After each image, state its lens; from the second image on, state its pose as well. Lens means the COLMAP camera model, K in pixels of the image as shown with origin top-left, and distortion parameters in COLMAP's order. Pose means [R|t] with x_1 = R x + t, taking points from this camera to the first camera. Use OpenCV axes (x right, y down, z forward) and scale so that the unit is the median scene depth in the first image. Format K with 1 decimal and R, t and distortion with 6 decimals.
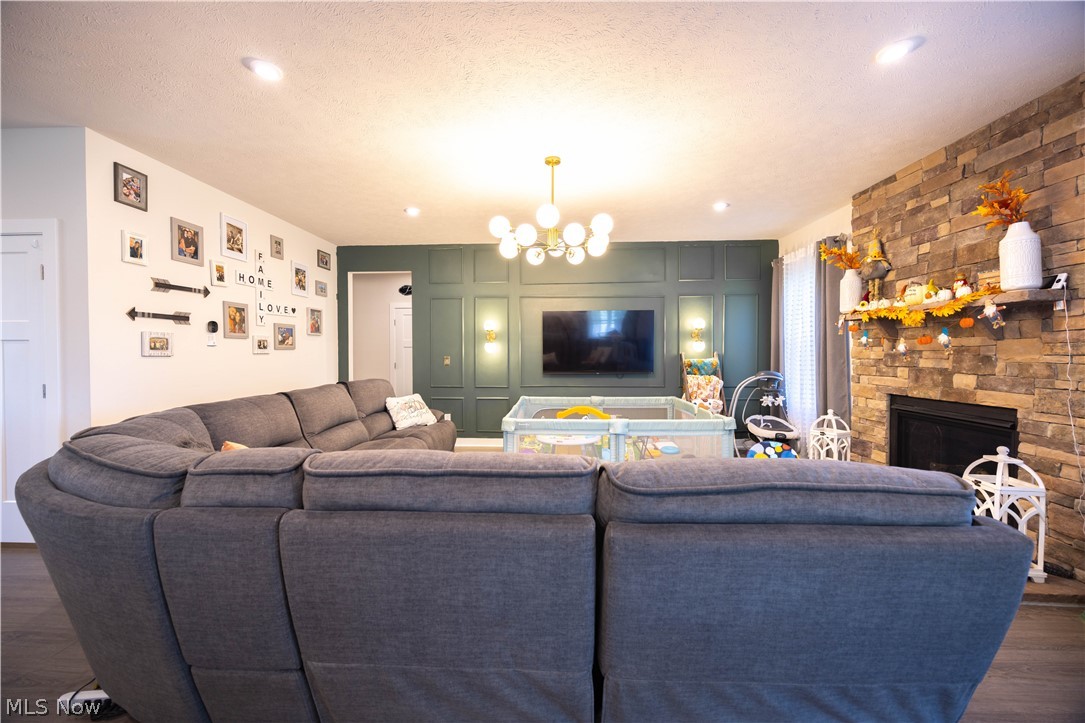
lens RADIAL K [[412.1, 0, 544.8], [0, 412.1, 359.1], [0, 0, 1]] dist [0.001021, 0.000200]
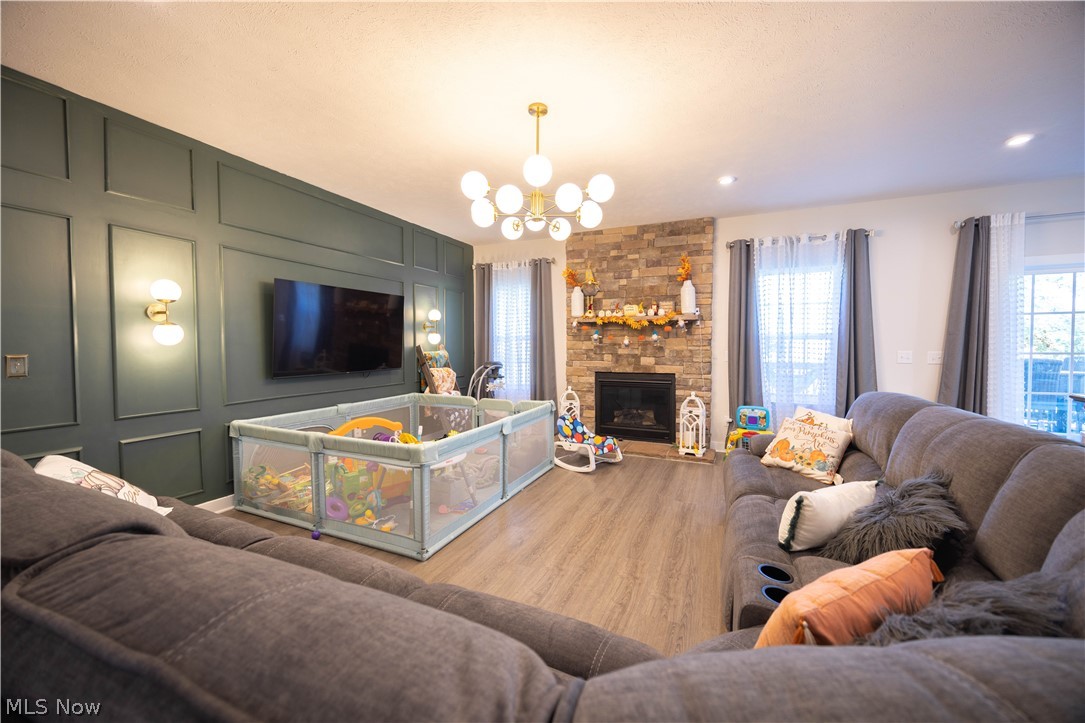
lens RADIAL K [[412.1, 0, 544.8], [0, 412.1, 359.1], [0, 0, 1]] dist [0.001021, 0.000200]
pose [[0.381994, -0.030531, 0.923660, -0.732485], [0.014766, 0.999528, 0.026931, -0.008091], [-0.924047, 0.003351, 0.382265, 0.653472]]
